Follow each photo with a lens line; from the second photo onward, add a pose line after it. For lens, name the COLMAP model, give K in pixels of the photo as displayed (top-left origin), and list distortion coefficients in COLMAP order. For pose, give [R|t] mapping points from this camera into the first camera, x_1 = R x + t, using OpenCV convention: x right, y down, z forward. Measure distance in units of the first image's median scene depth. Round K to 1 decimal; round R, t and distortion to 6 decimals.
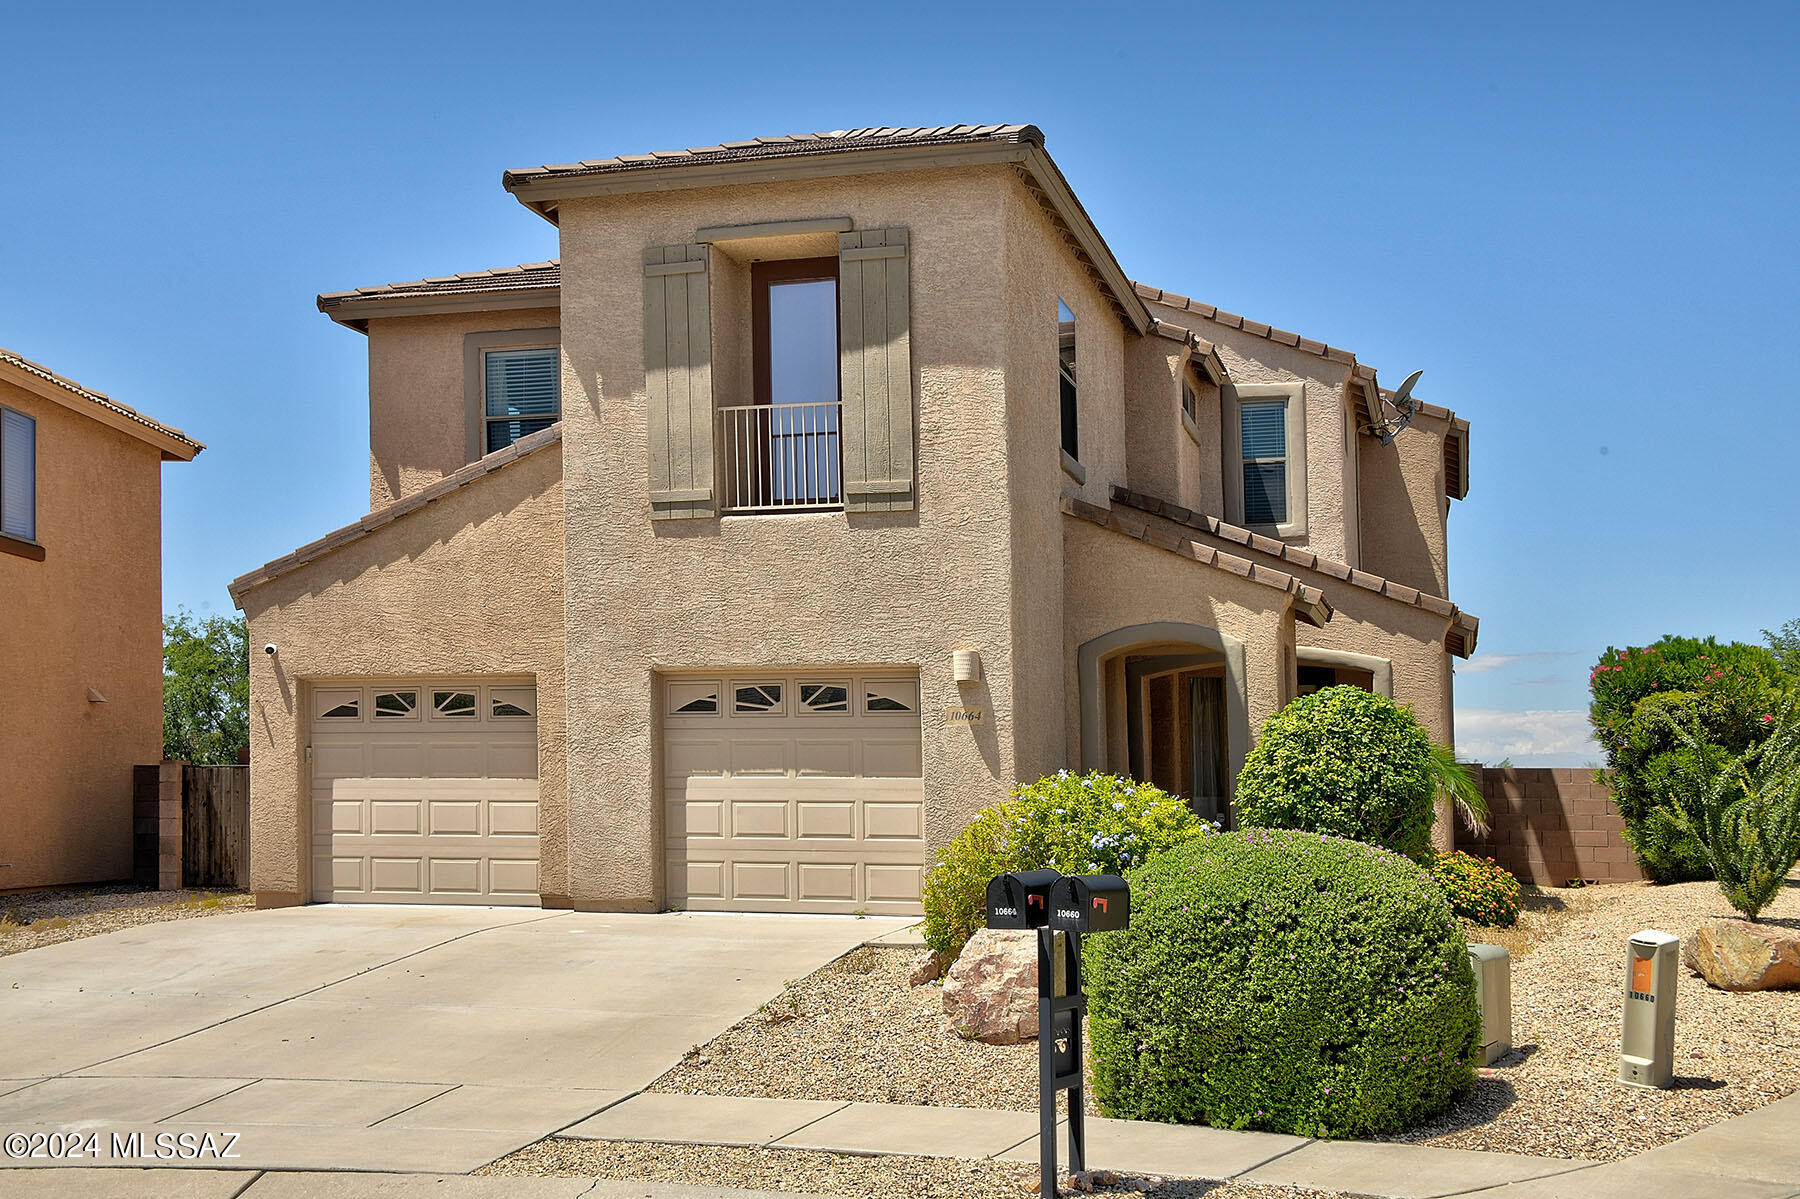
lens RADIAL K [[1880.1, 0, 909.9], [0, 1880.1, 709.5], [0, 0, 1]] dist [0.037406, -0.001683]
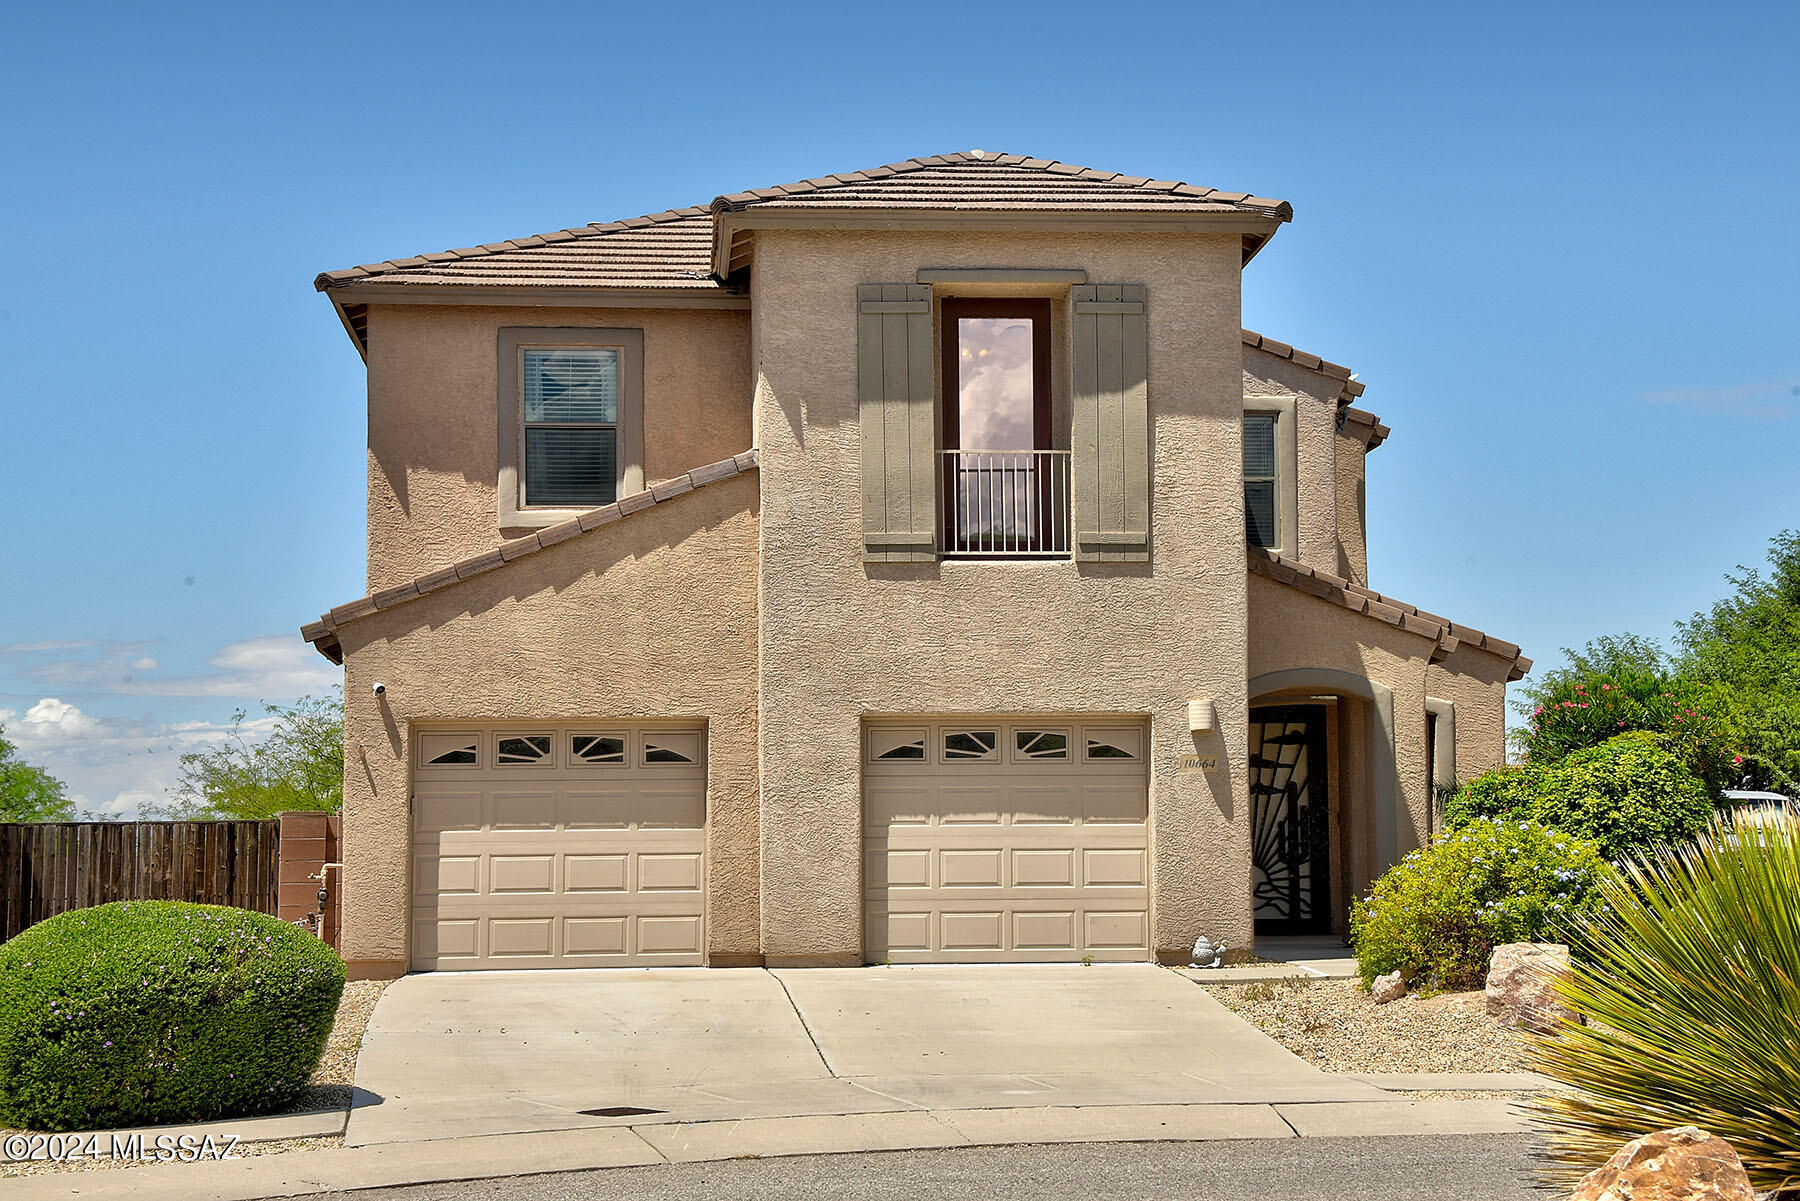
lens RADIAL K [[2939.9, 0, 901.9], [0, 2939.9, 521.0], [0, 0, 1]] dist [0.157274, 0.003312]
pose [[0.957915, 0.020881, 0.286290, -0.549923], [-0.001526, 0.997707, -0.067663, -0.018175], [-0.287047, 0.064379, 0.955751, -0.468871]]
